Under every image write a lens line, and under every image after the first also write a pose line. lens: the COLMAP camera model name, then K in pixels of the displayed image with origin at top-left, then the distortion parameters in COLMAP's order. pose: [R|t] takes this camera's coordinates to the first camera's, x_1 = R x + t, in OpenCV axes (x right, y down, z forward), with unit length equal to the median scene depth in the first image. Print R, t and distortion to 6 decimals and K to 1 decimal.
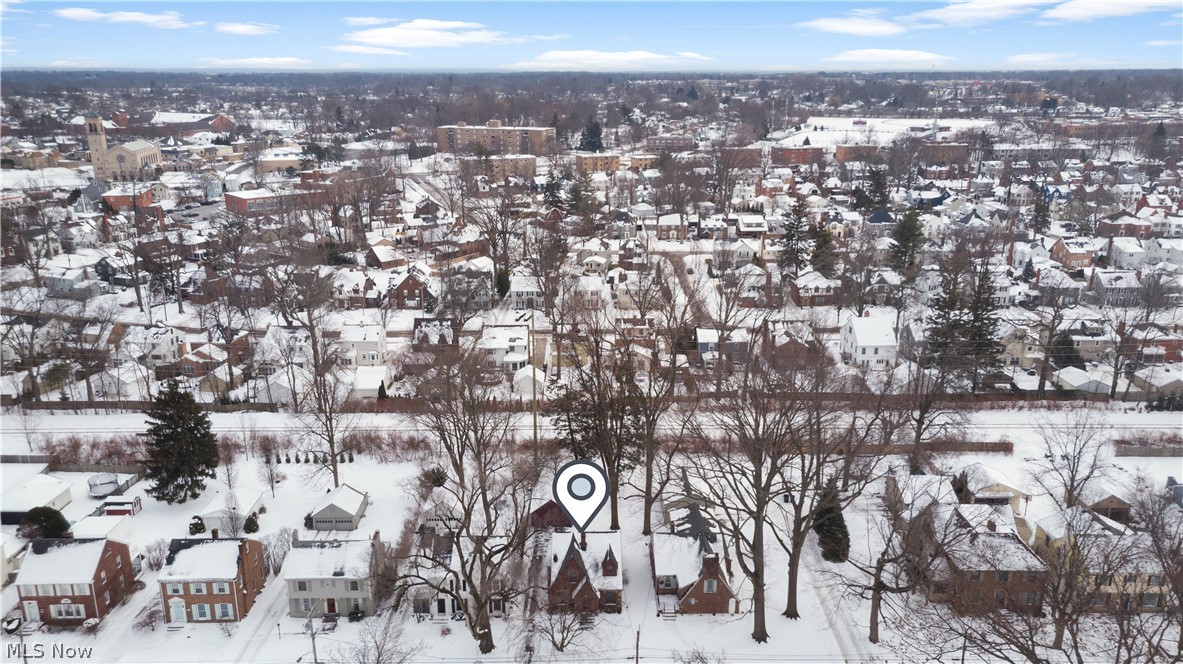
lens RADIAL K [[865.8, 0, 593.8], [0, 865.8, 226.4], [0, 0, 1]] dist [0.002068, 0.047405]
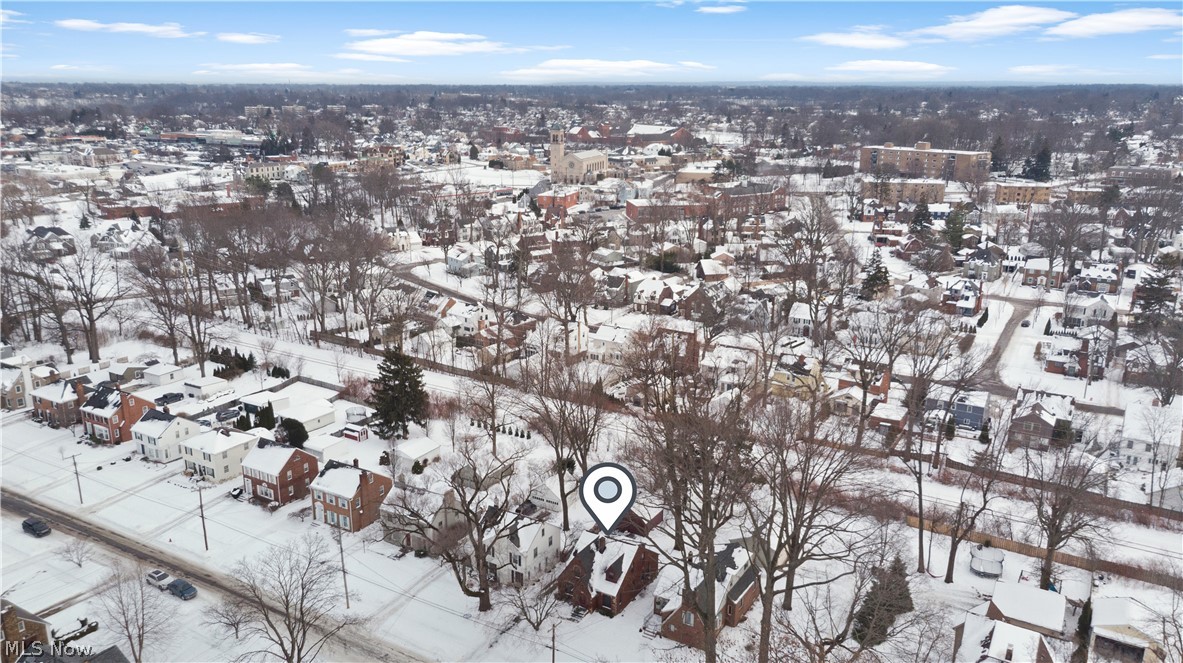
lens RADIAL K [[864.4, 0, 596.0], [0, 864.4, 332.4], [0, 0, 1]] dist [0.011049, 0.051482]
pose [[0.866506, 0.142598, -0.478365, 0.177212], [-0.094952, 0.987916, 0.122499, -0.006056], [0.490052, -0.060724, 0.869575, 0.043611]]
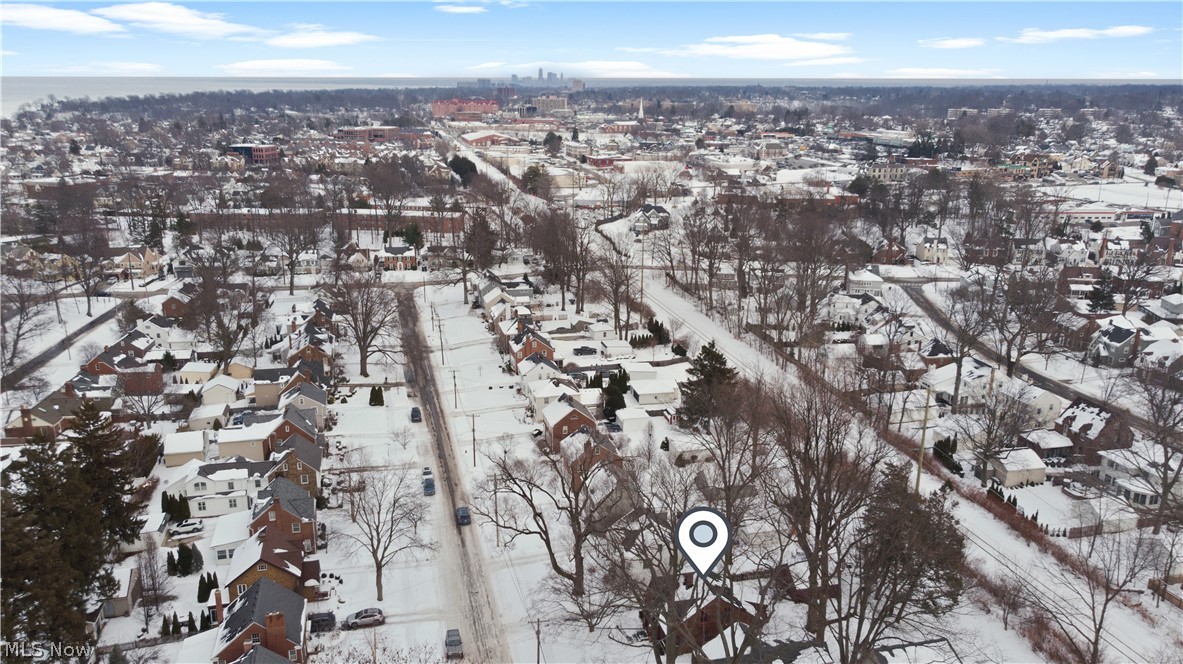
lens RADIAL K [[864.4, 0, 596.0], [0, 864.4, 332.9], [0, 0, 1]] dist [0.011049, 0.051482]
pose [[0.283348, 0.271330, -0.919834, 0.321473], [-0.180413, 0.957098, 0.226747, -0.043720], [0.941894, 0.101702, 0.320143, 0.236241]]
